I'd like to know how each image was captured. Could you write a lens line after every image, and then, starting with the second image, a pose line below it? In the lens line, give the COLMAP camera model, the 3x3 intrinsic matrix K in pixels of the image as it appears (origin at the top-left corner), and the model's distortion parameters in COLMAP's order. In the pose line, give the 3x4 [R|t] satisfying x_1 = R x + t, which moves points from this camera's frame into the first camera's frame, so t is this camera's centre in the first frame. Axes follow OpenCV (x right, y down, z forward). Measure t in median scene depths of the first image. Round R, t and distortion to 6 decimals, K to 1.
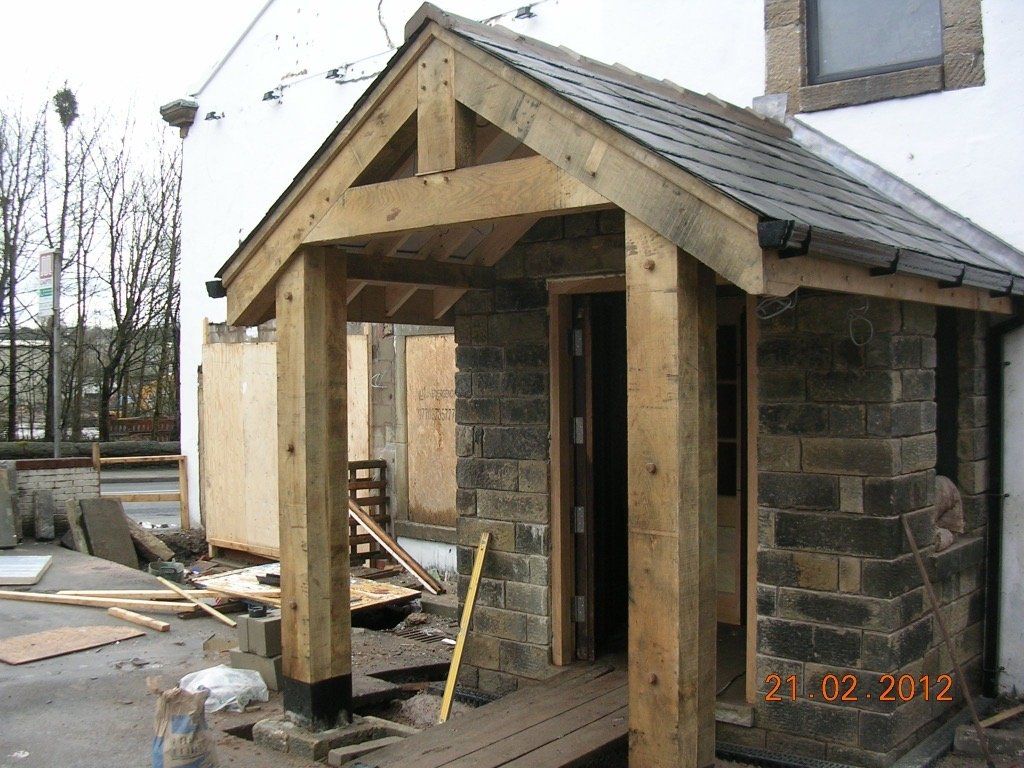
lens RADIAL K [[1139.6, 0, 512.4], [0, 1139.6, 378.3], [0, 0, 1]] dist [-0.159487, 0.000000]
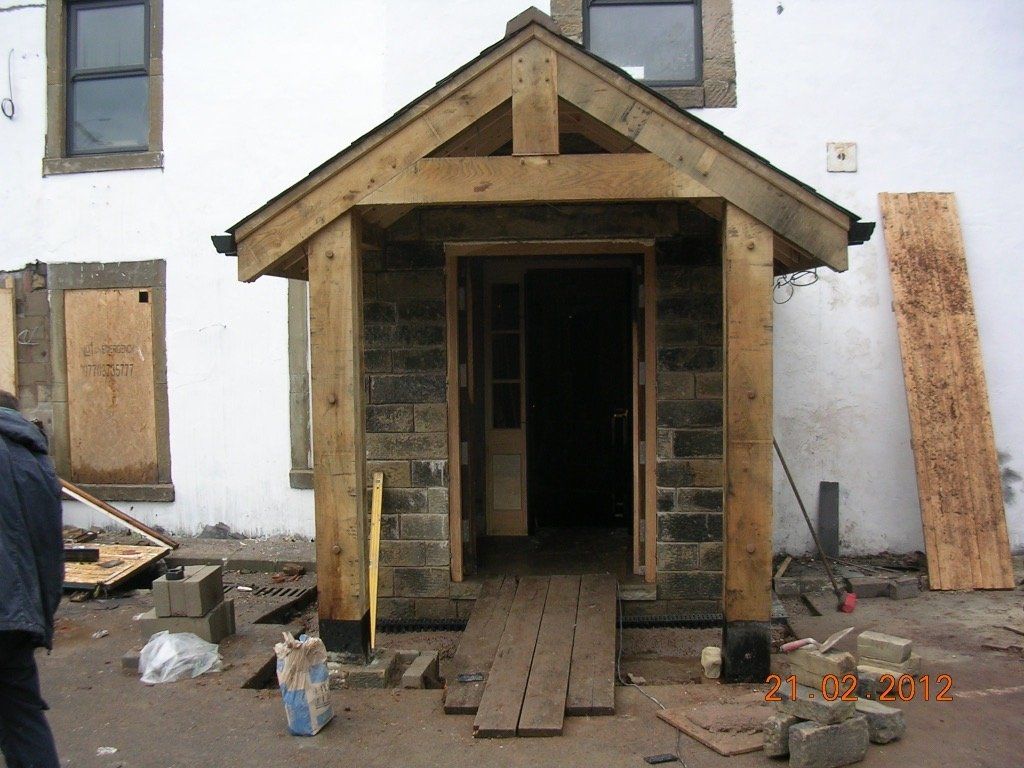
lens RADIAL K [[1139.6, 0, 509.7], [0, 1139.6, 373.1], [0, 0, 1]] dist [-0.159487, 0.000000]
pose [[0.803244, -0.034649, 0.594641, -0.692918], [0.011136, 0.999006, 0.043167, -0.006508], [-0.595546, -0.028052, 0.802831, 0.061739]]
